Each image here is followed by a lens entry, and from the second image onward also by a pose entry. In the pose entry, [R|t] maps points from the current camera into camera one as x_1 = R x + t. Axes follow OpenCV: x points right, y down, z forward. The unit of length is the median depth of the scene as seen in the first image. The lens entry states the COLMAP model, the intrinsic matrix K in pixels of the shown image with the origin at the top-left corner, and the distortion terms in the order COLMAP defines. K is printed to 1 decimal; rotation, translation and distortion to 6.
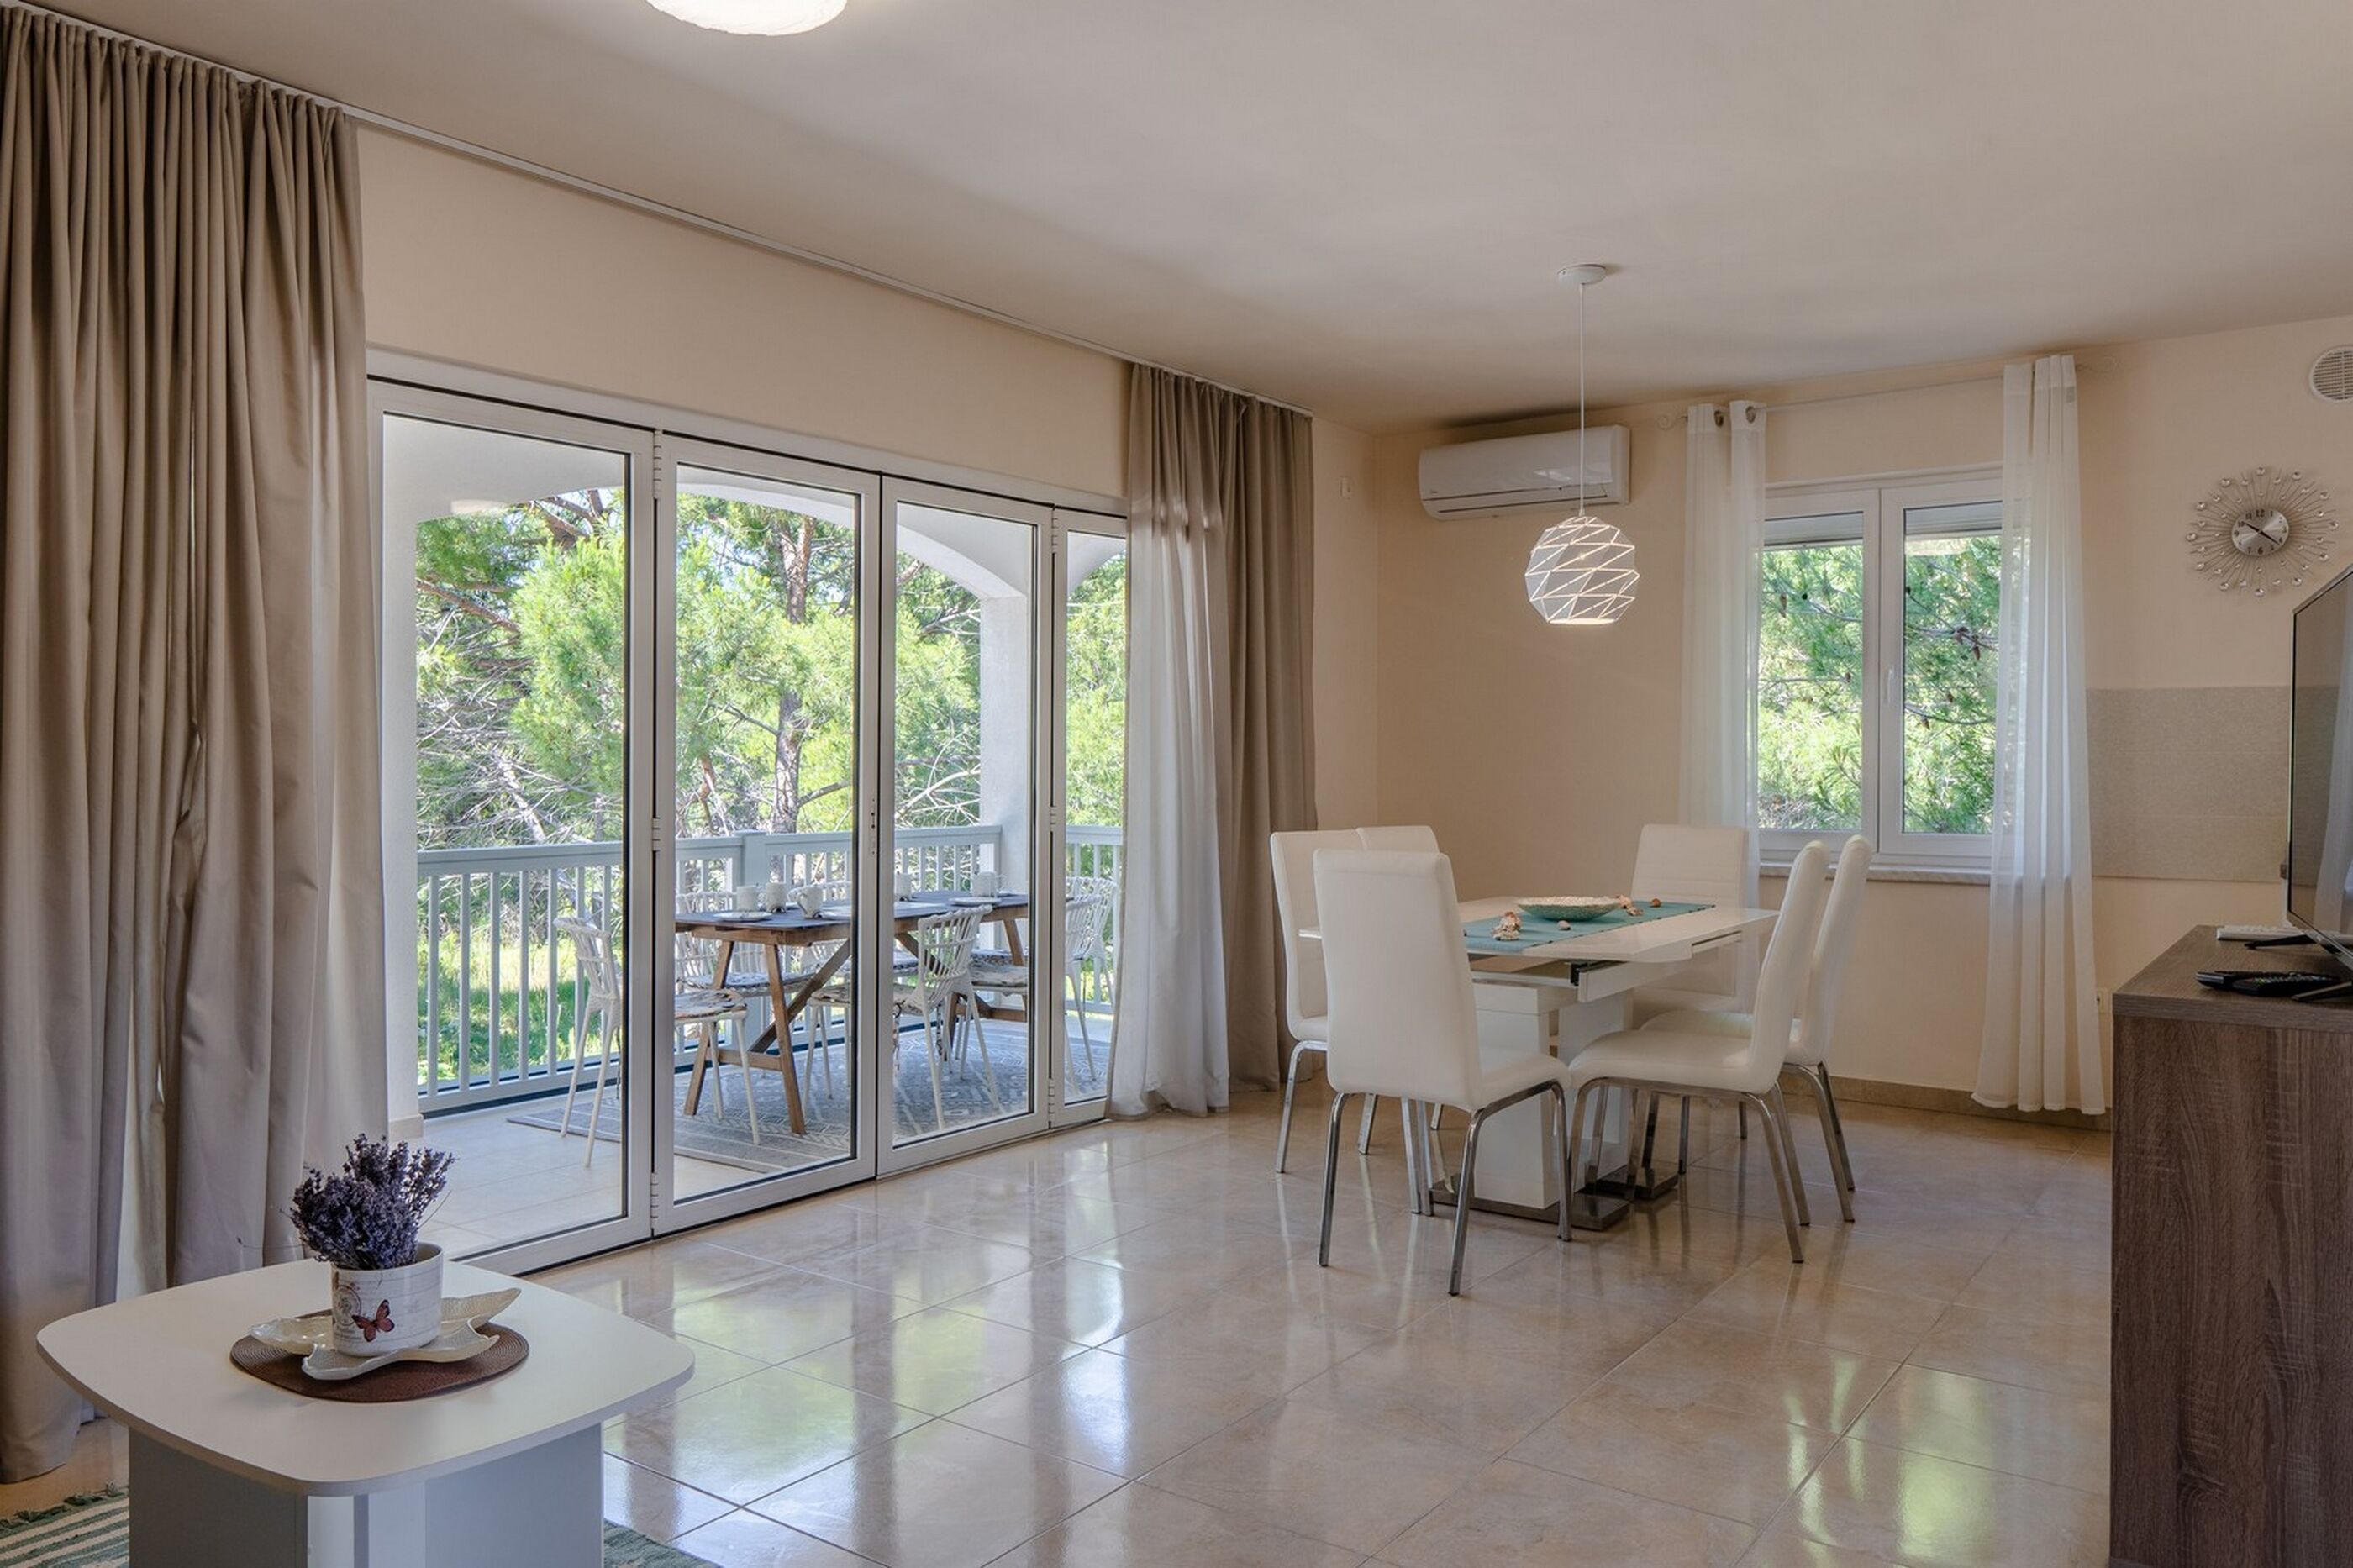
lens RADIAL K [[1690.2, 0, 1172.2], [0, 1690.2, 756.5], [0, 0, 1]] dist [-0.000185, -0.001605]
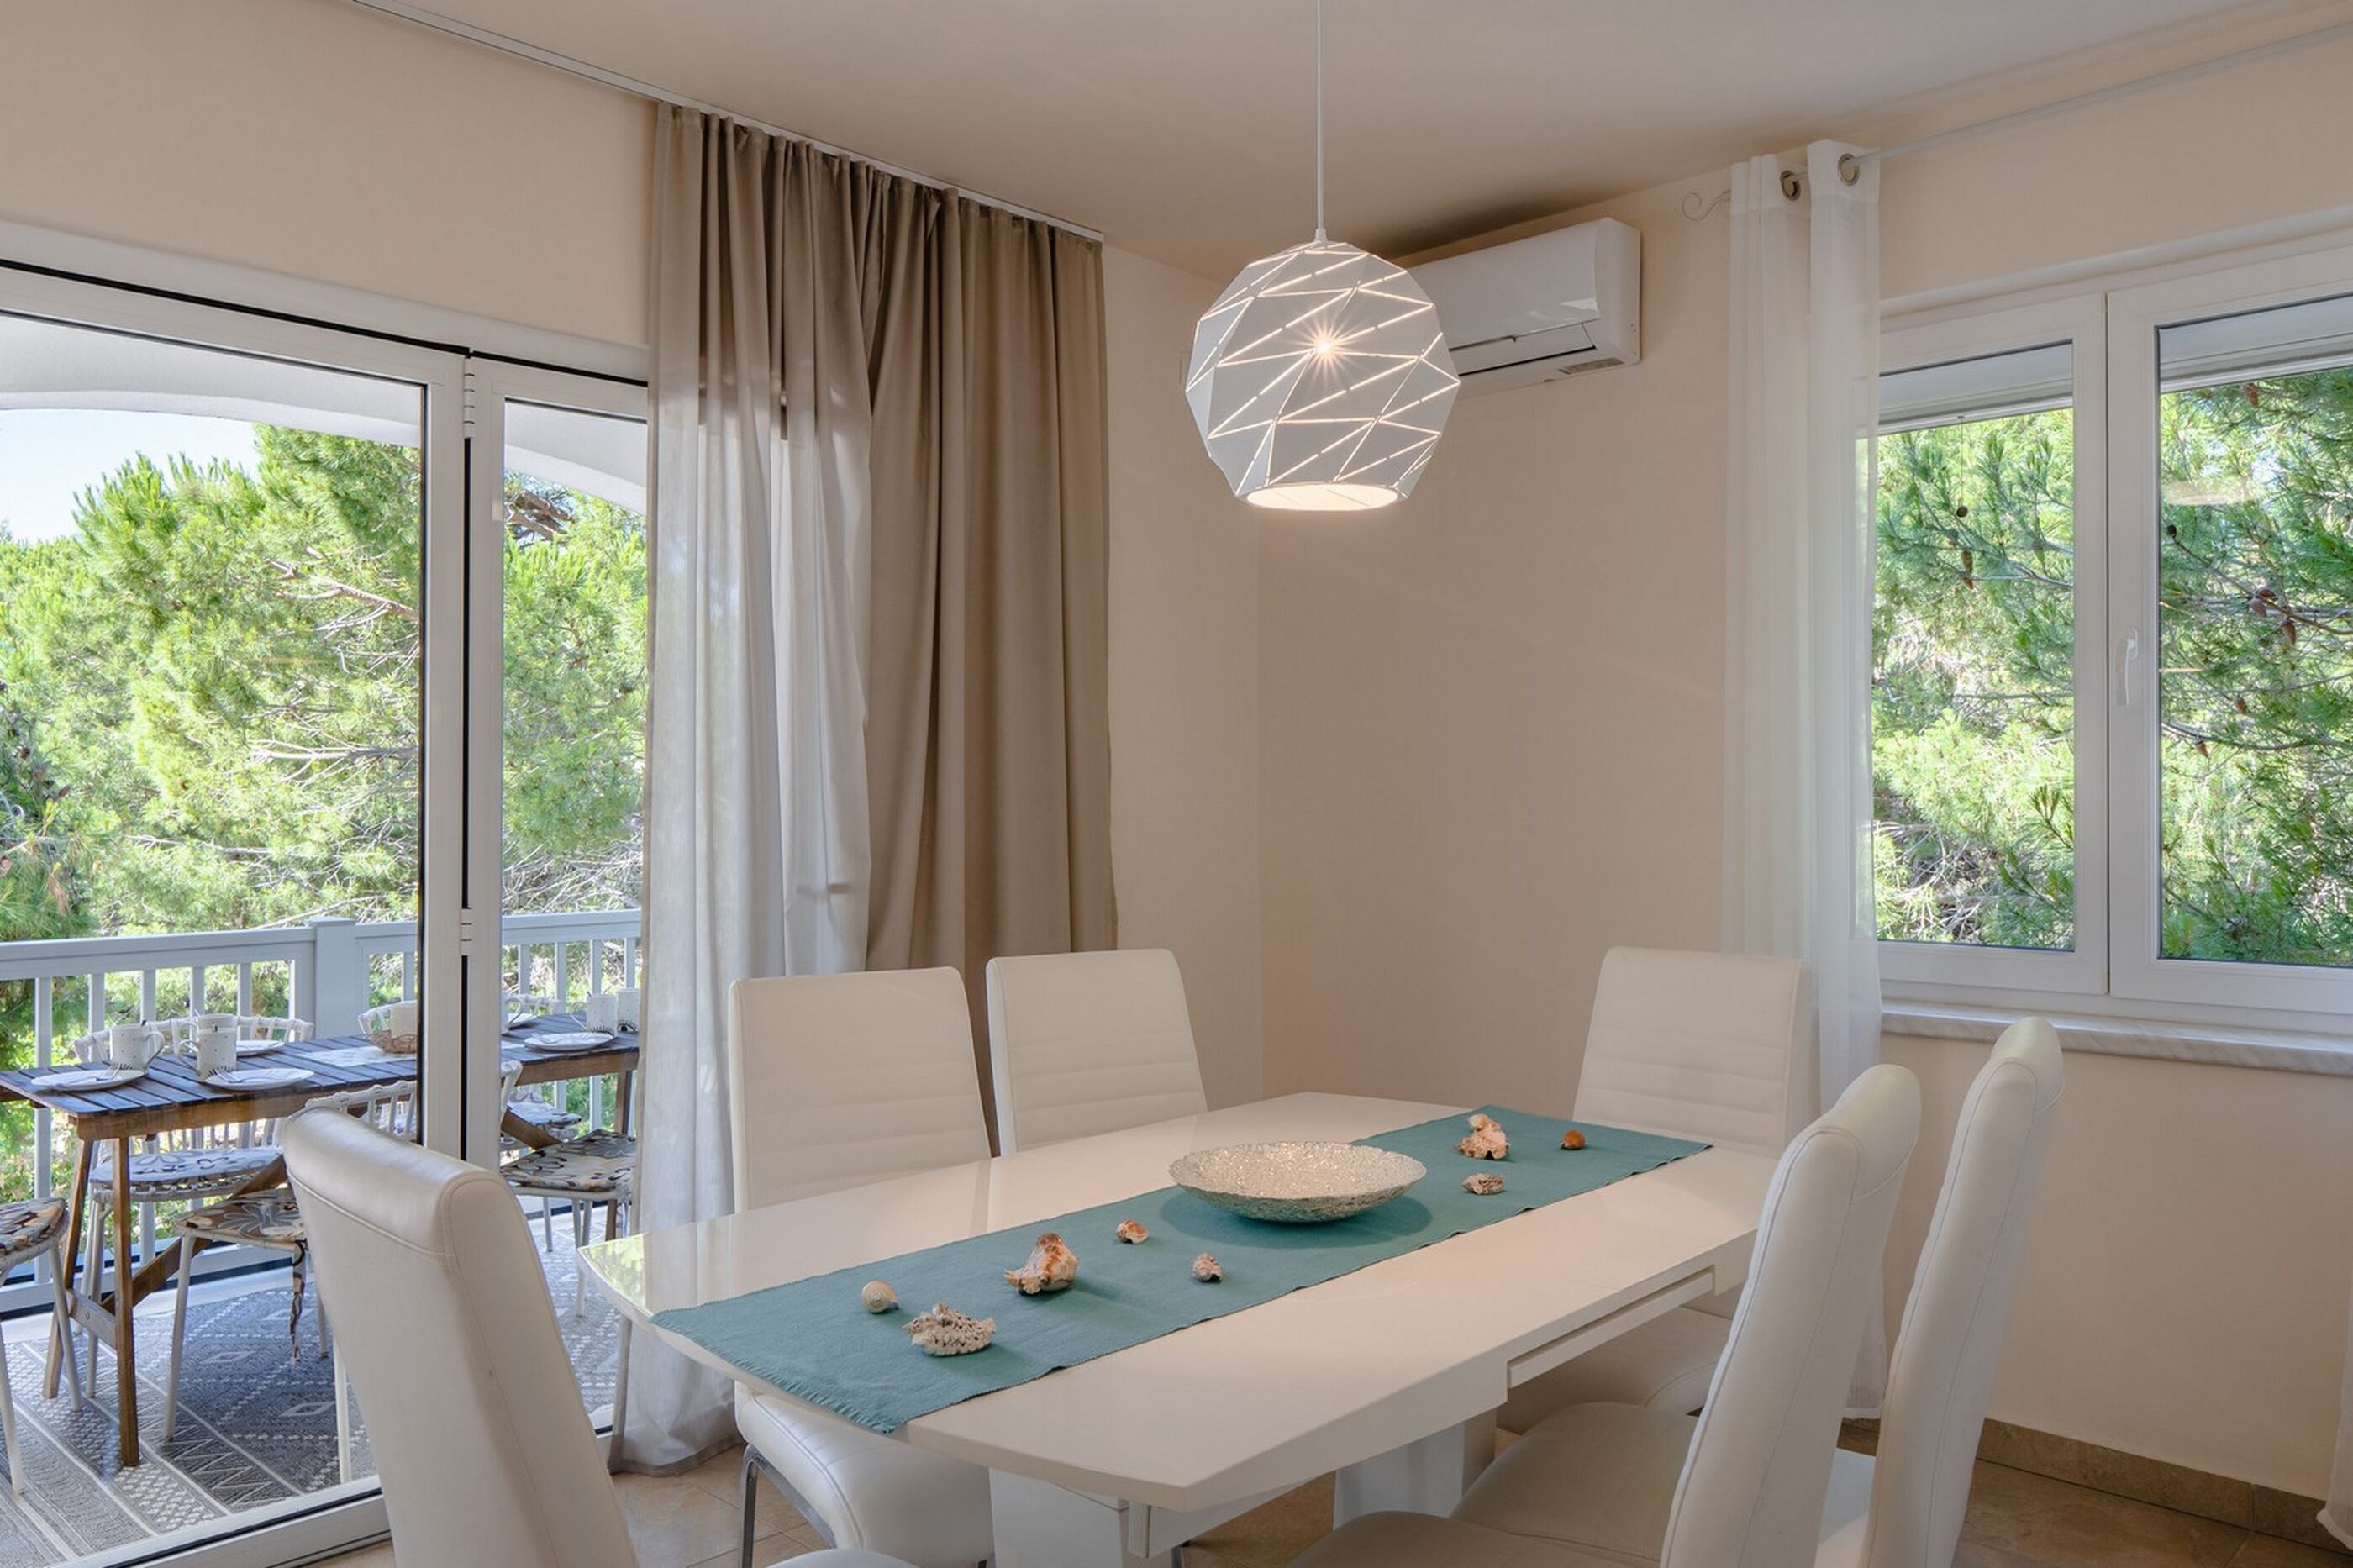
lens RADIAL K [[1651.1, 0, 1169.6], [0, 1651.1, 778.2], [0, 0, 1]] dist [0.000595, -0.006960]
pose [[0.990640, -0.004832, -0.136412, 0.197493], [0.003561, 0.999948, -0.009563, -0.005154], [0.136451, 0.008988, 0.990606, 0.449008]]
